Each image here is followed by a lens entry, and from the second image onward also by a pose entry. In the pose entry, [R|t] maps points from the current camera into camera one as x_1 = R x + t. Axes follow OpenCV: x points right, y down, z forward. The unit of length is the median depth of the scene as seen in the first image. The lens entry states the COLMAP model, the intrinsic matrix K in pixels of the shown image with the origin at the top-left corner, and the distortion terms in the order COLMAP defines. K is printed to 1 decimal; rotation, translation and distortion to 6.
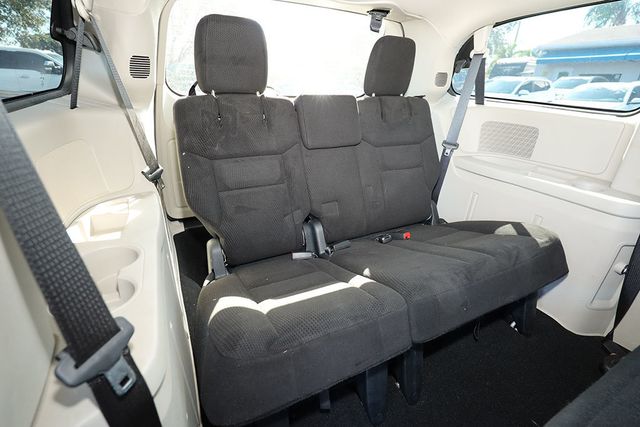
lens RADIAL K [[303.7, 0, 320.0], [0, 303.7, 213.5], [0, 0, 1]] dist [0.000347, -0.000040]
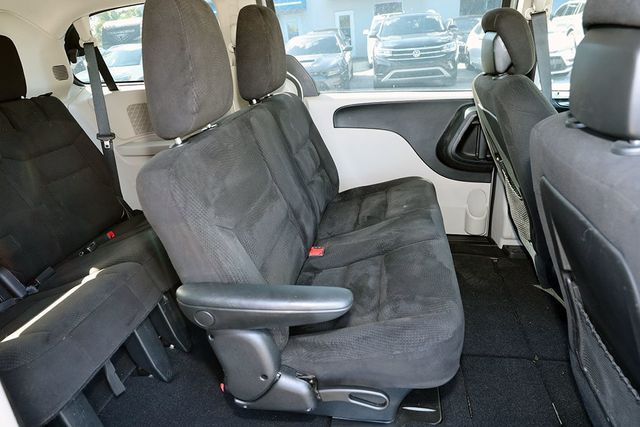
lens RADIAL K [[418.1, 0, 320.0], [0, 418.1, 215.0], [0, 0, 1]] dist [-0.000916, 0.000420]
pose [[0.601157, -0.396046, 0.694088, -0.172751], [0.424847, 0.894032, 0.142169, 0.092189], [-0.676842, 0.209416, 0.705712, -0.321284]]
